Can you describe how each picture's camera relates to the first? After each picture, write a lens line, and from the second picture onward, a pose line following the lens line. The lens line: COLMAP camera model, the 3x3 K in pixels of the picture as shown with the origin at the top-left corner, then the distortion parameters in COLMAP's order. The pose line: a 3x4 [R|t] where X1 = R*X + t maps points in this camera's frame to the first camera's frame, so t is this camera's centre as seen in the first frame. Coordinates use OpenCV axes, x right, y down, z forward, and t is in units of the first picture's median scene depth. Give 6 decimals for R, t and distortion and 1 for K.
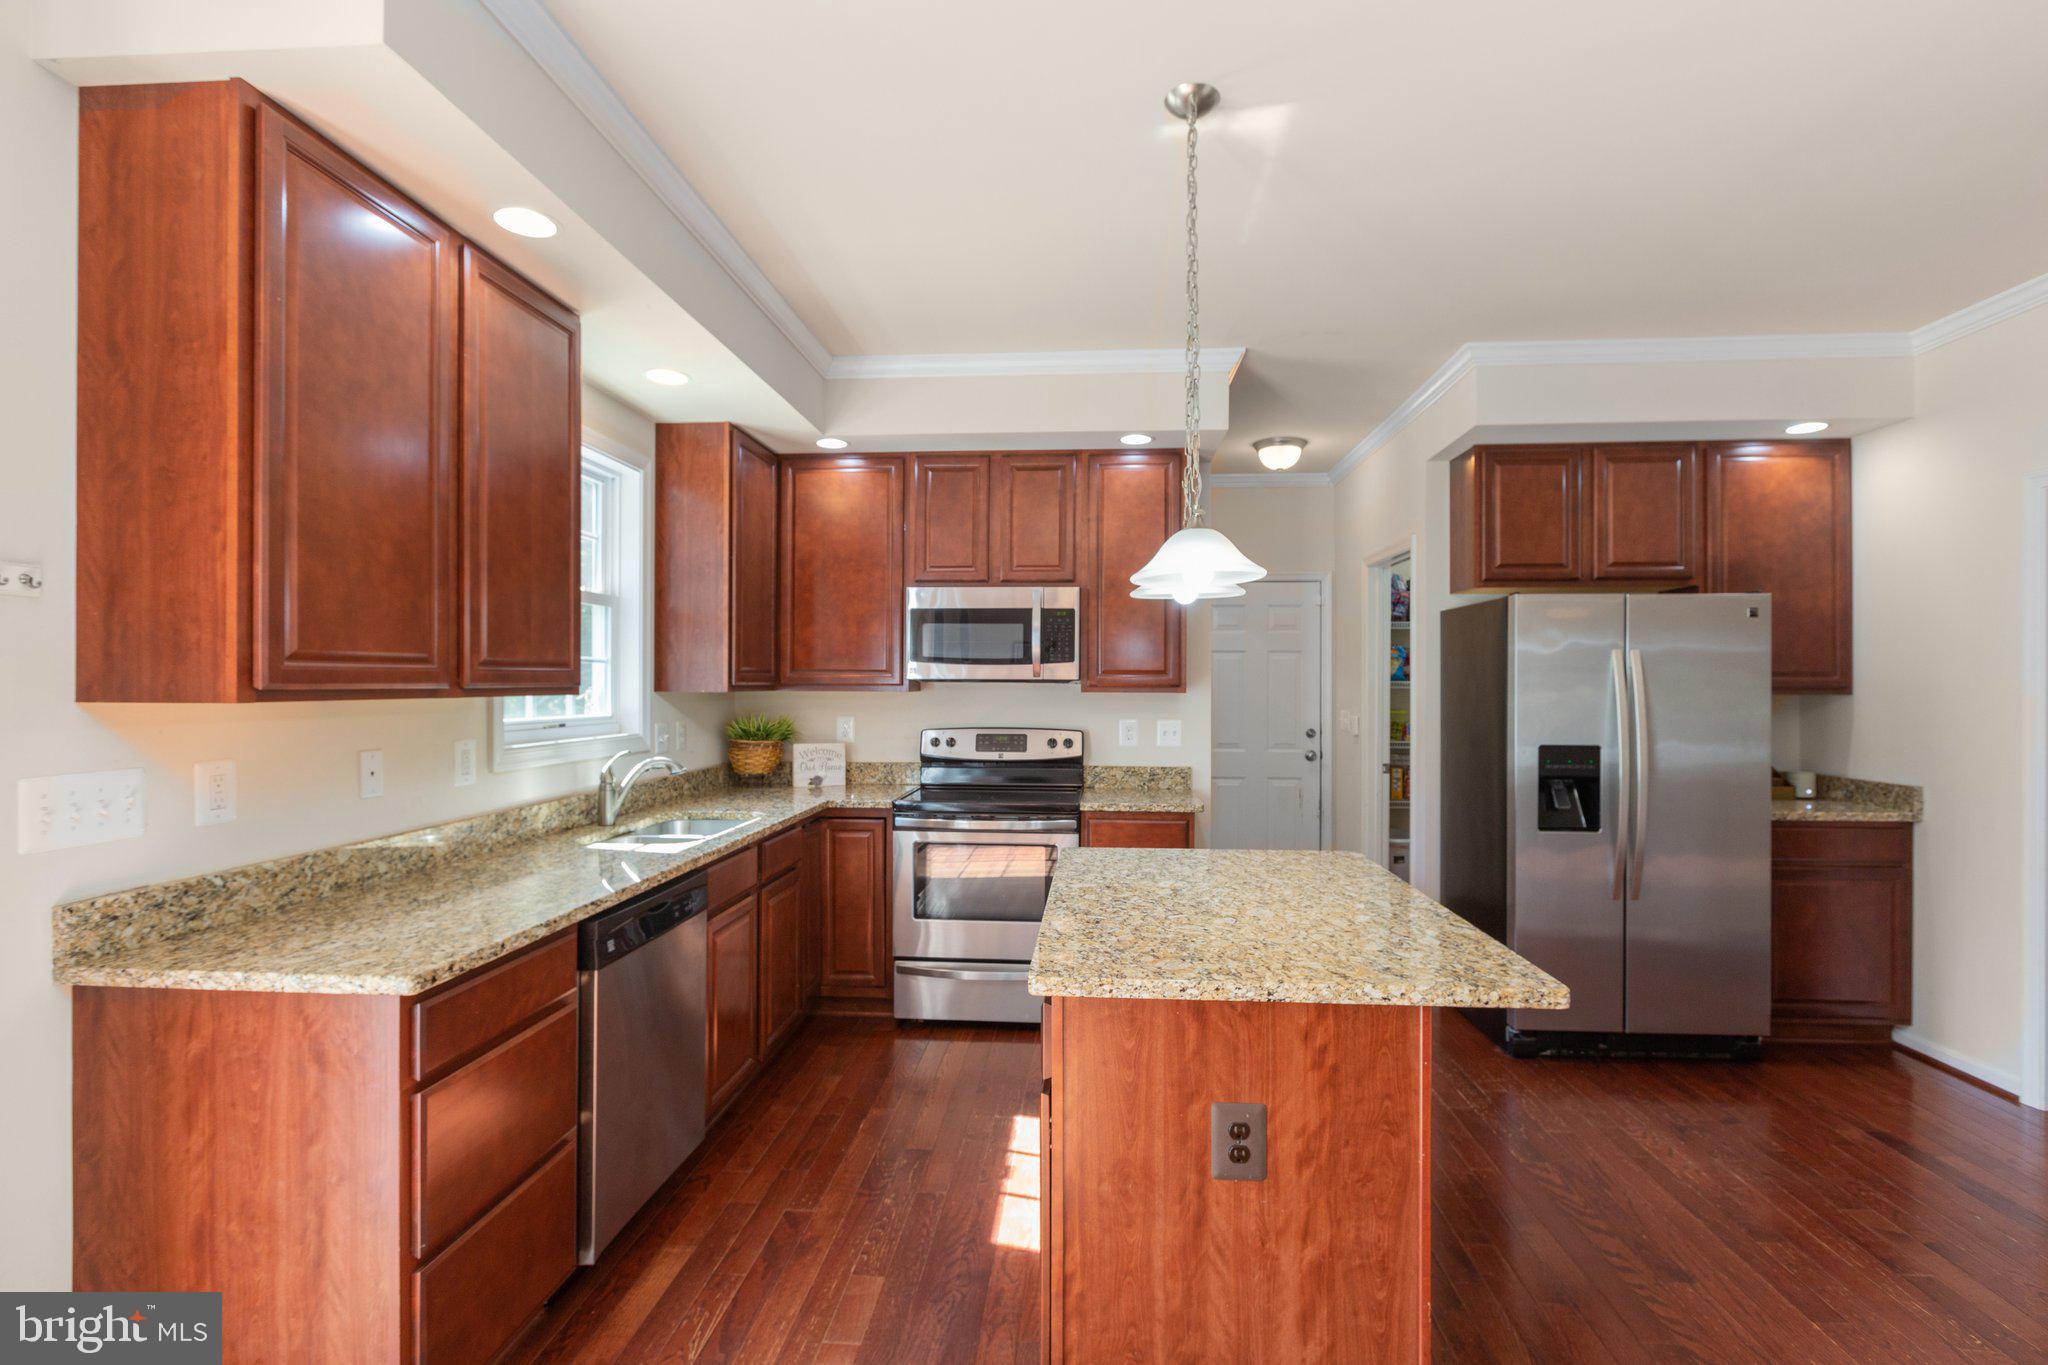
lens RADIAL K [[964.2, 0, 1018.4], [0, 964.2, 682.5], [0, 0, 1]] dist [-0.003572, -0.000797]
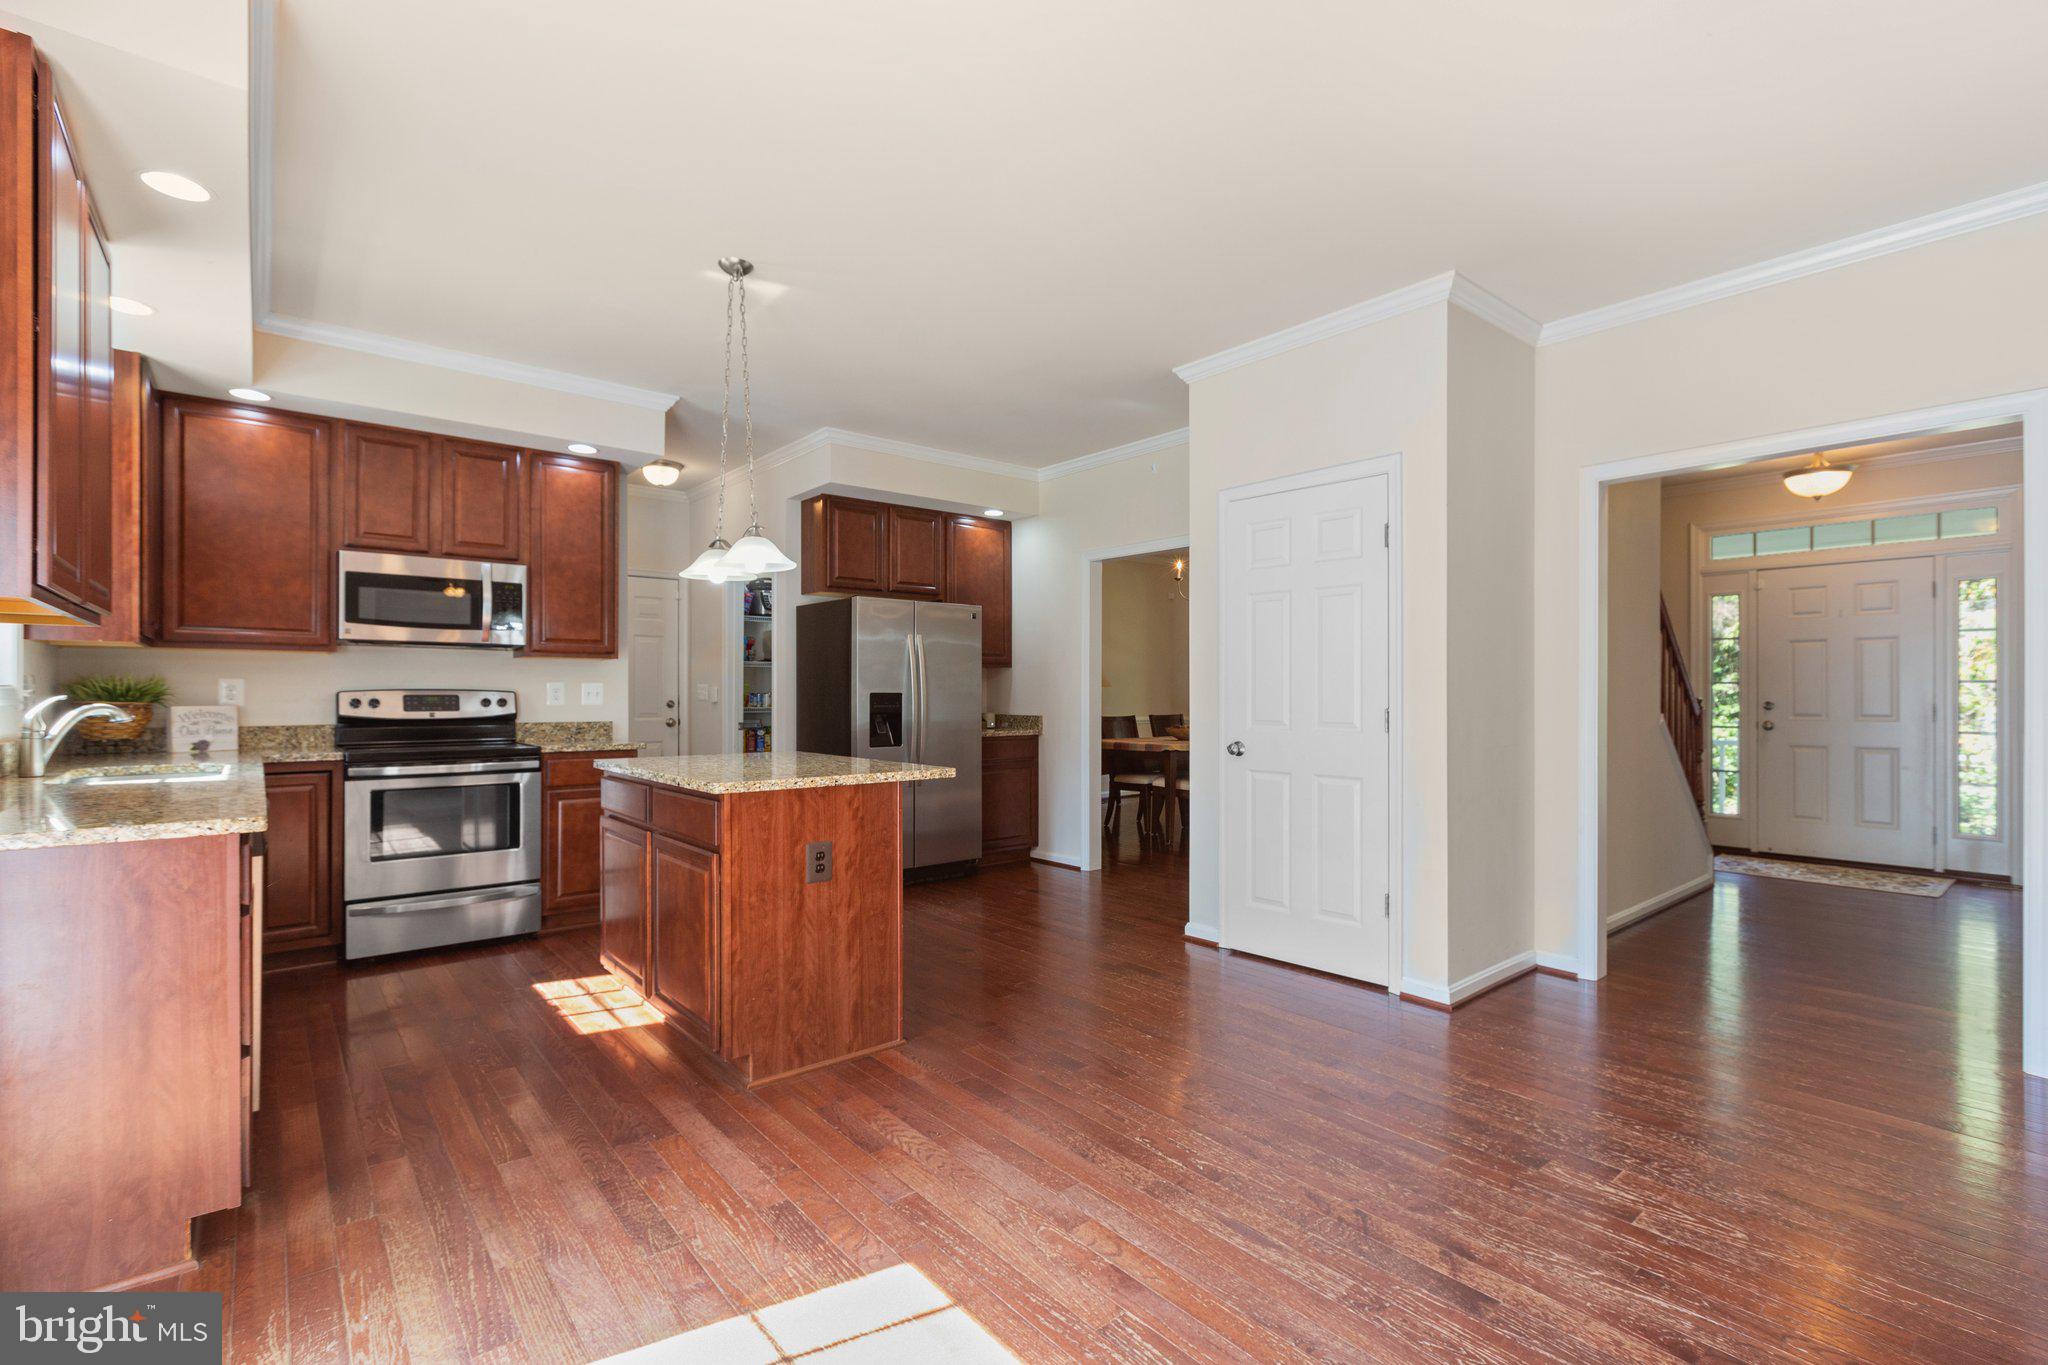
lens RADIAL K [[918.9, 0, 1036.6], [0, 918.9, 688.6], [0, 0, 1]] dist [0.002369, 0.001241]
pose [[0.710666, -0.001089, 0.703528, -0.291765], [0.000143, 0.999999, 0.001404, 0.050330], [-0.703529, -0.000897, 0.710666, -0.234669]]
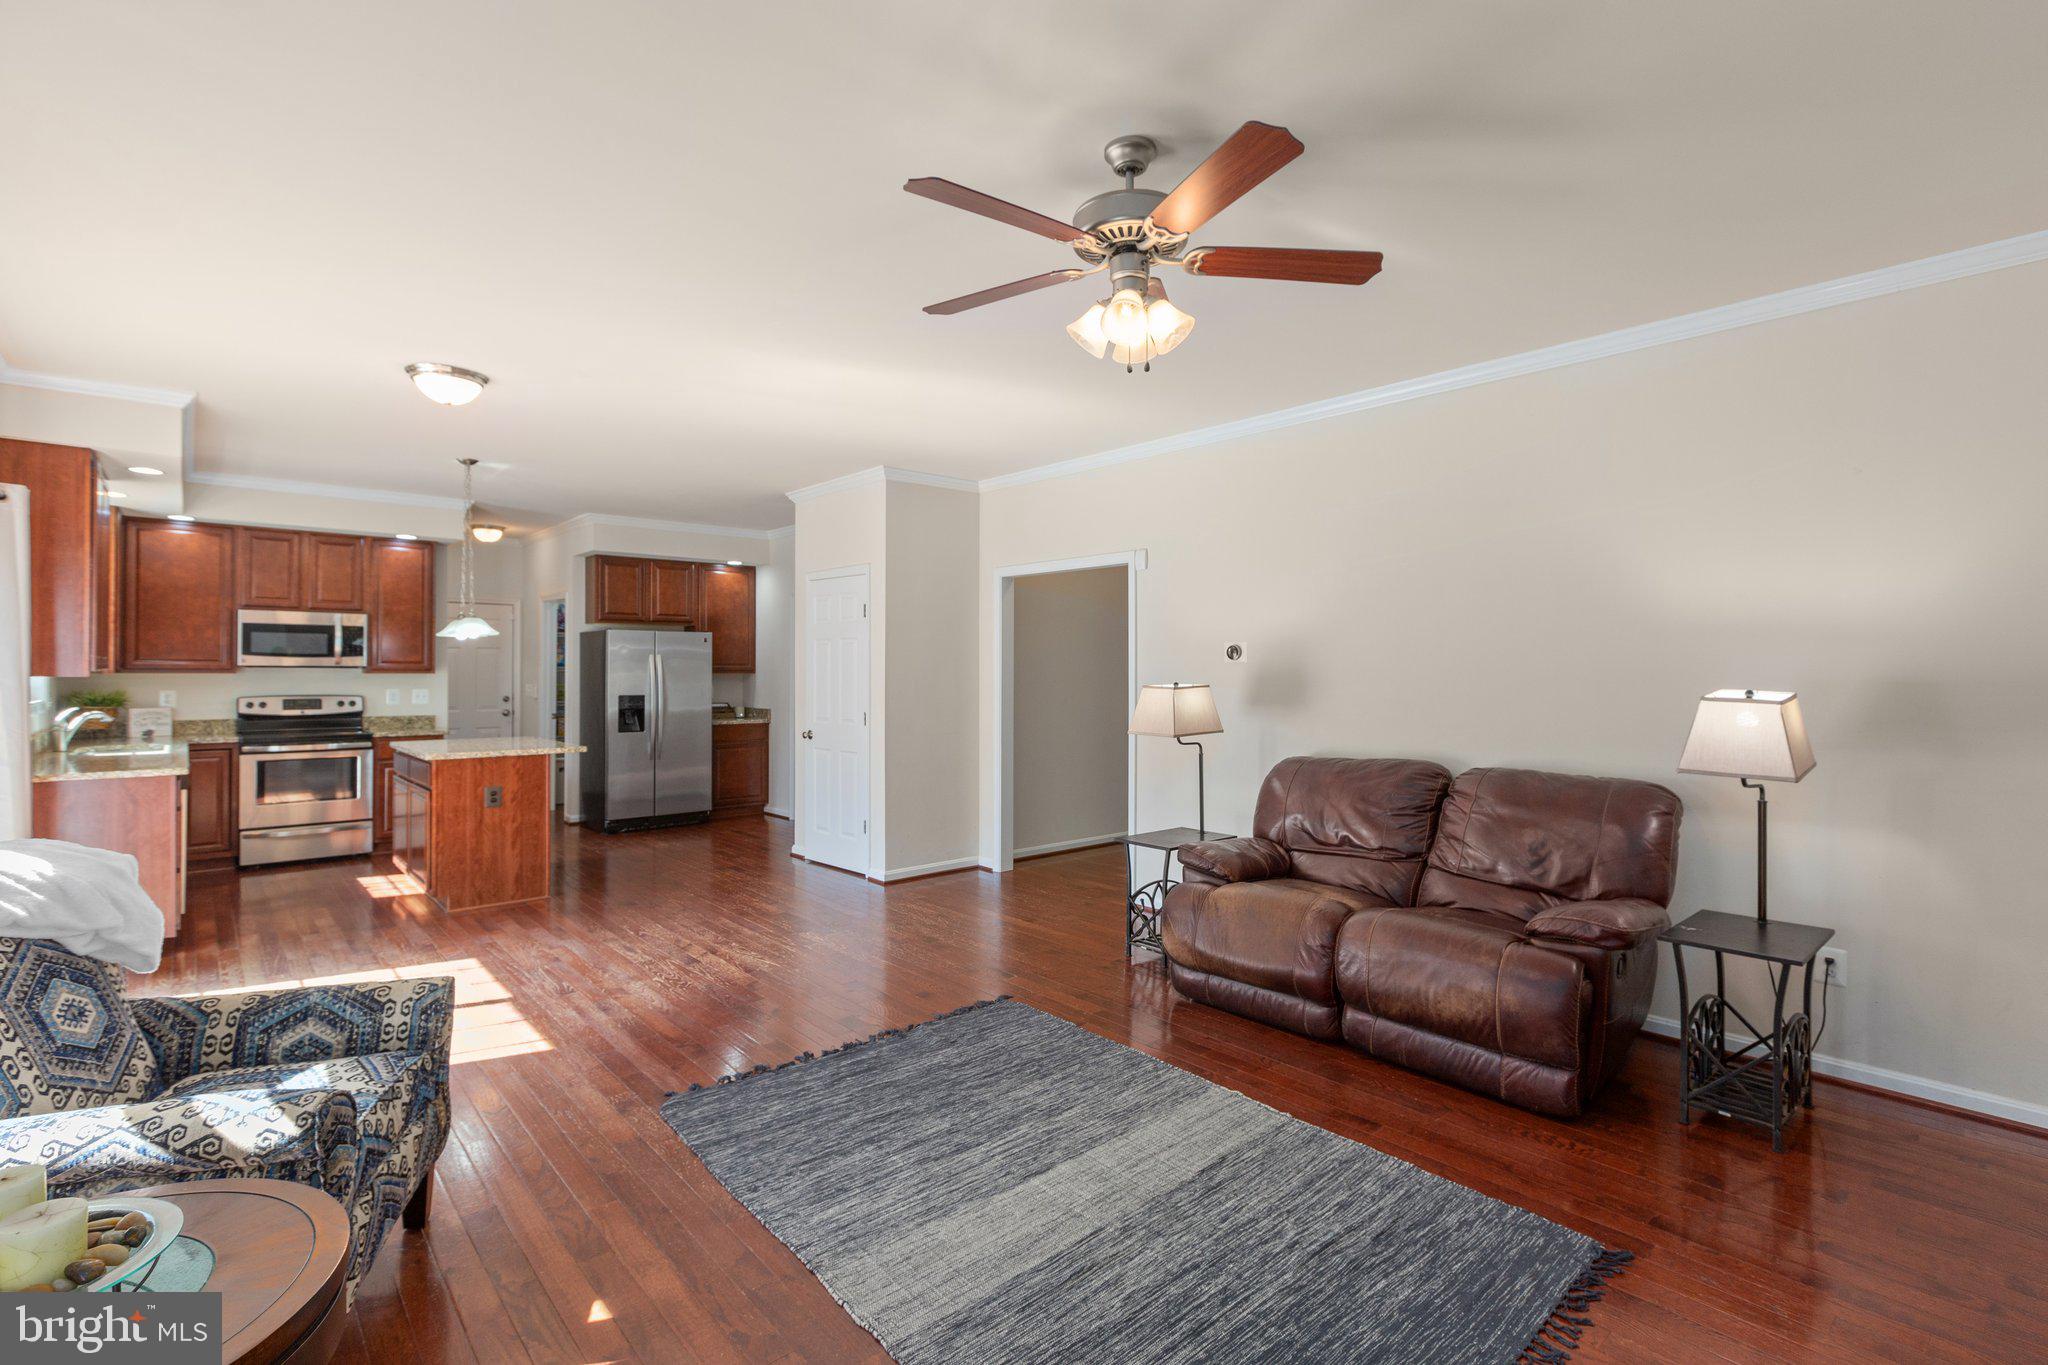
lens RADIAL K [[918.9, 0, 1018.3], [0, 918.9, 665.7], [0, 0, 1]] dist [0.002369, 0.001241]
pose [[0.686964, 0.002889, 0.726686, -0.357872], [-0.002495, 0.999996, -0.001616, -0.004358], [-0.726687, -0.000703, 0.686968, -1.080428]]
